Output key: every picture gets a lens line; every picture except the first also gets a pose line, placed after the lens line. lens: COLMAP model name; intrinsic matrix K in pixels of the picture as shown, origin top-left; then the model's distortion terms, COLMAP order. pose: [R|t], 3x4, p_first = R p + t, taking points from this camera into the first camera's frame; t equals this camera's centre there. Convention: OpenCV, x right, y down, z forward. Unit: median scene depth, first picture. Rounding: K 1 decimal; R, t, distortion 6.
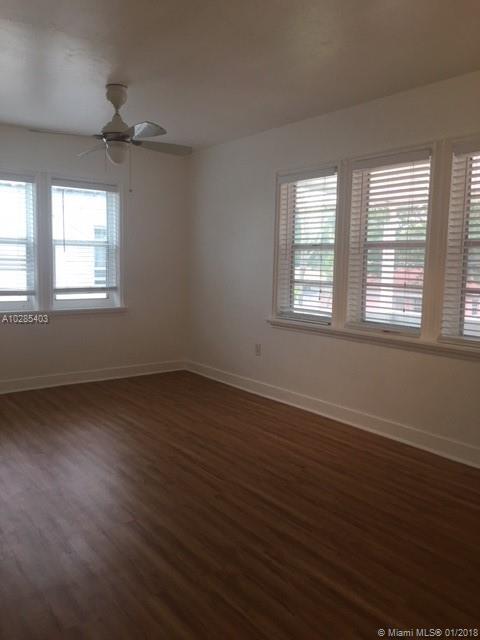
lens RADIAL K [[523.5, 0, 245.9], [0, 523.5, 319.6], [0, 0, 1]] dist [0.038311, -0.066975]
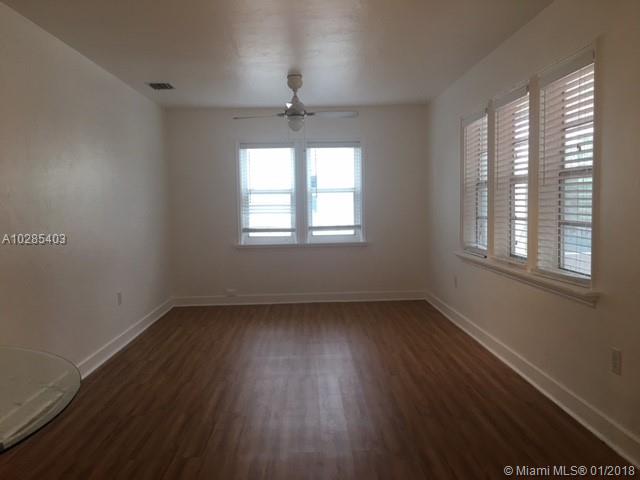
lens RADIAL K [[523.5, 0, 318.2], [0, 523.5, 239.0], [0, 0, 1]] dist [0.038311, -0.066975]
pose [[0.816990, 0.005879, -0.576622, 0.413231], [-0.032050, 0.998865, -0.035226, 0.016583], [0.575761, 0.047260, 0.816251, -0.037148]]
